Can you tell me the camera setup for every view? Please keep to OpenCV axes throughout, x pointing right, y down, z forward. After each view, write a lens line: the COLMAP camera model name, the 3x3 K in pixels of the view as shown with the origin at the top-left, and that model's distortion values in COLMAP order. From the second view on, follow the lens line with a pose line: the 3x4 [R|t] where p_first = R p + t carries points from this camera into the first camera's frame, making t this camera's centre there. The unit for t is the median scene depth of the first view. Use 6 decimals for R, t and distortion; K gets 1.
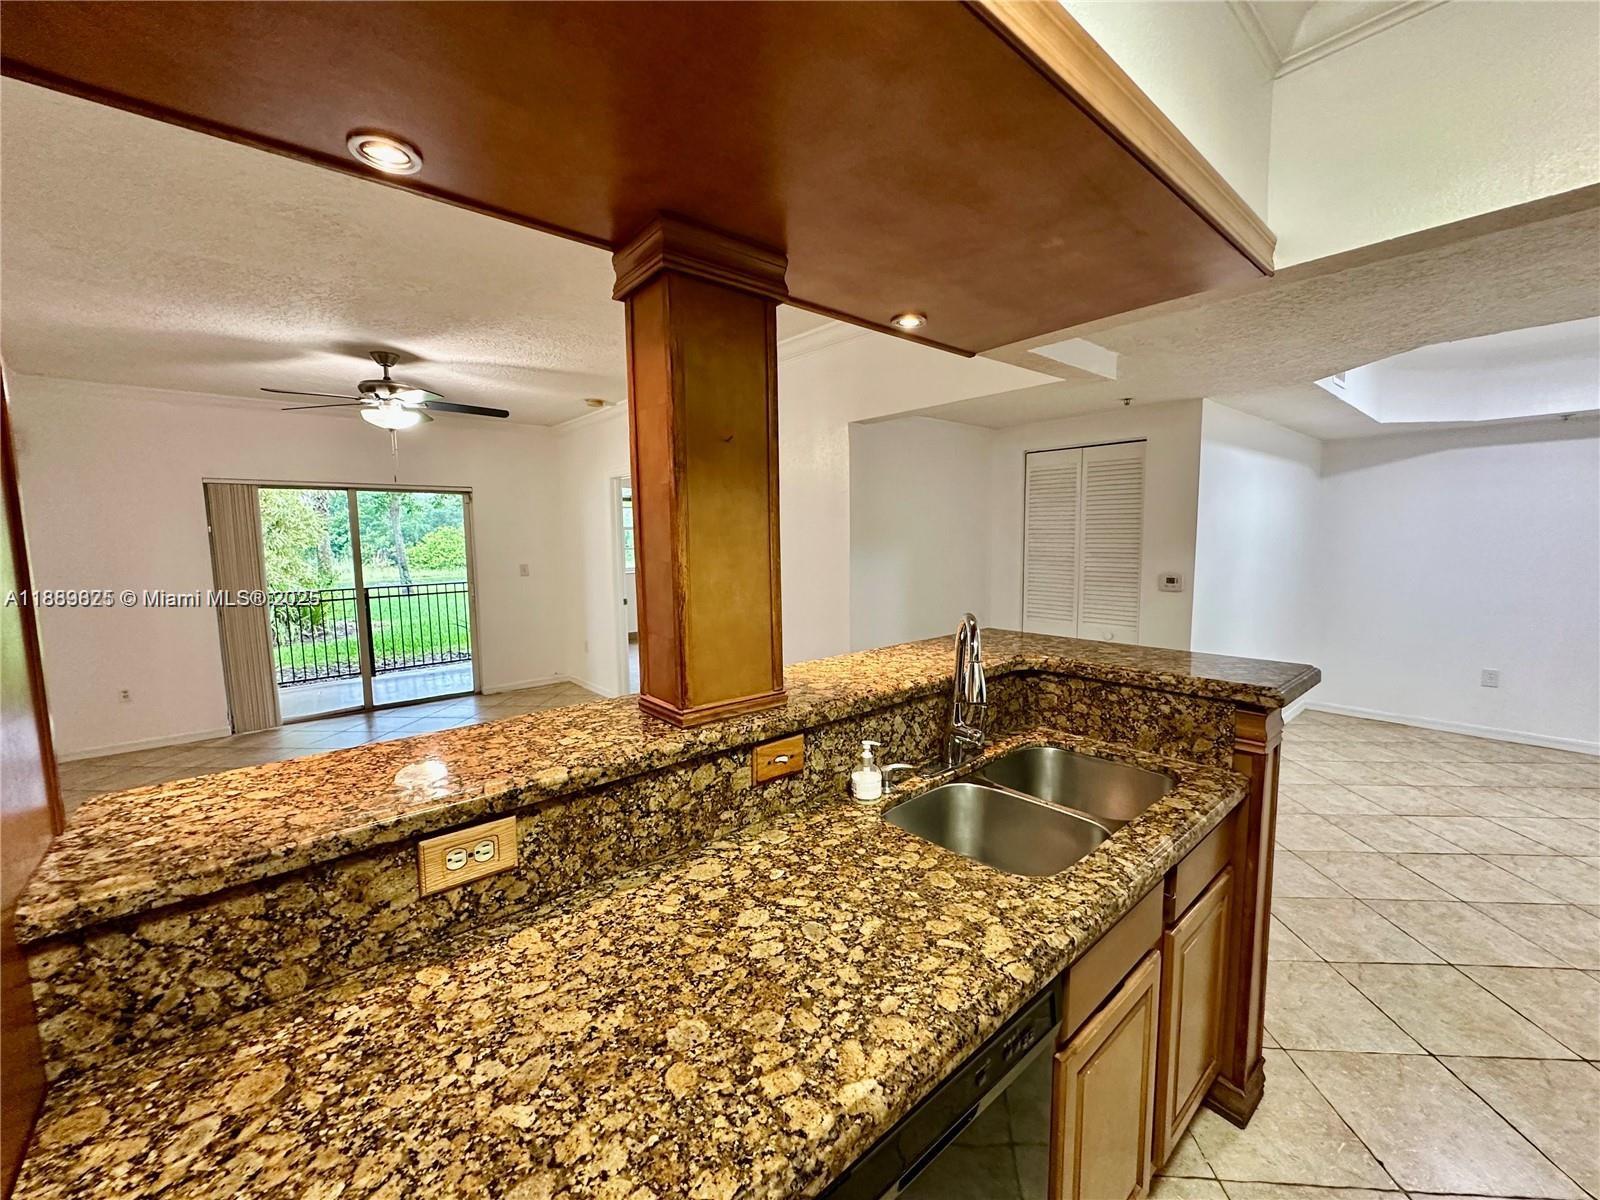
lens RADIAL K [[642.0, 0, 797.8], [0, 642.0, 600.4], [0, 0, 1]] dist [-0.003646, 0.000679]
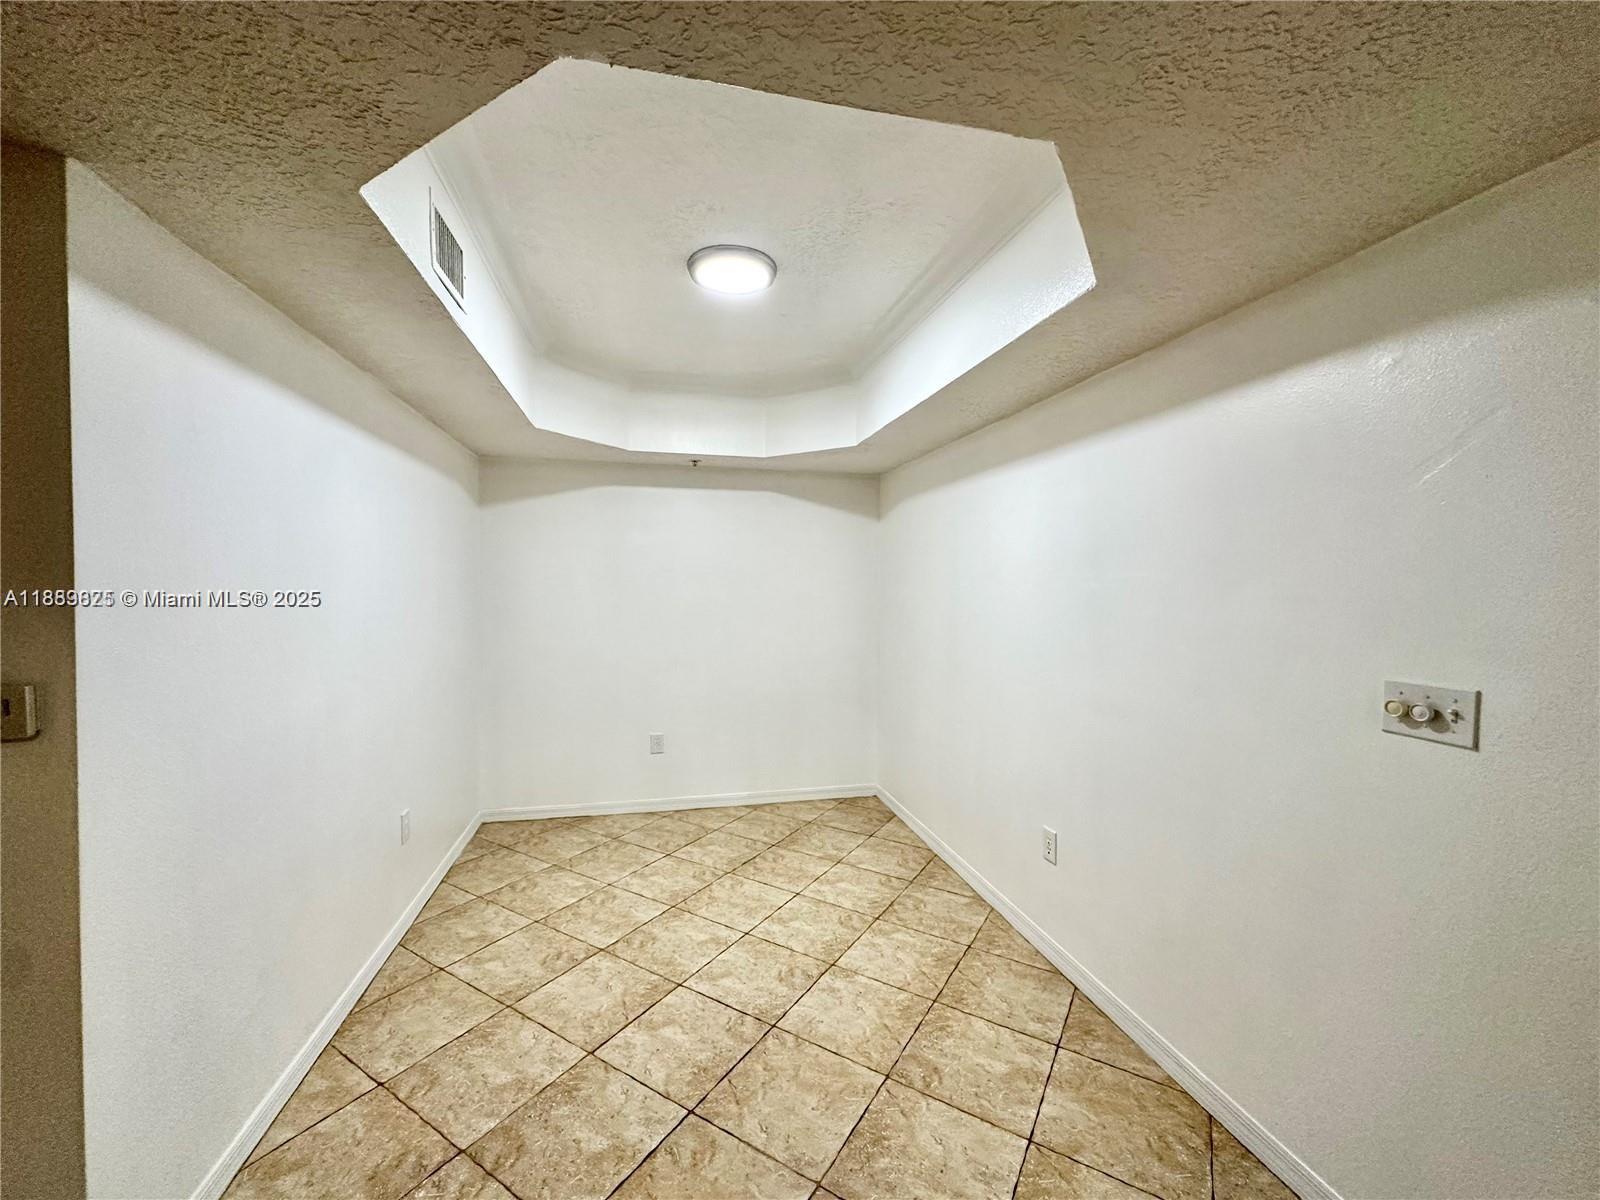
lens RADIAL K [[642.0, 0, 797.4], [0, 642.0, 596.9], [0, 0, 1]] dist [-0.003646, 0.000679]
pose [[0.464900, -0.007722, 0.885330, 0.416809], [0.075522, 0.996663, -0.030965, -0.044217], [-0.882136, 0.081258, 0.463932, 0.431636]]
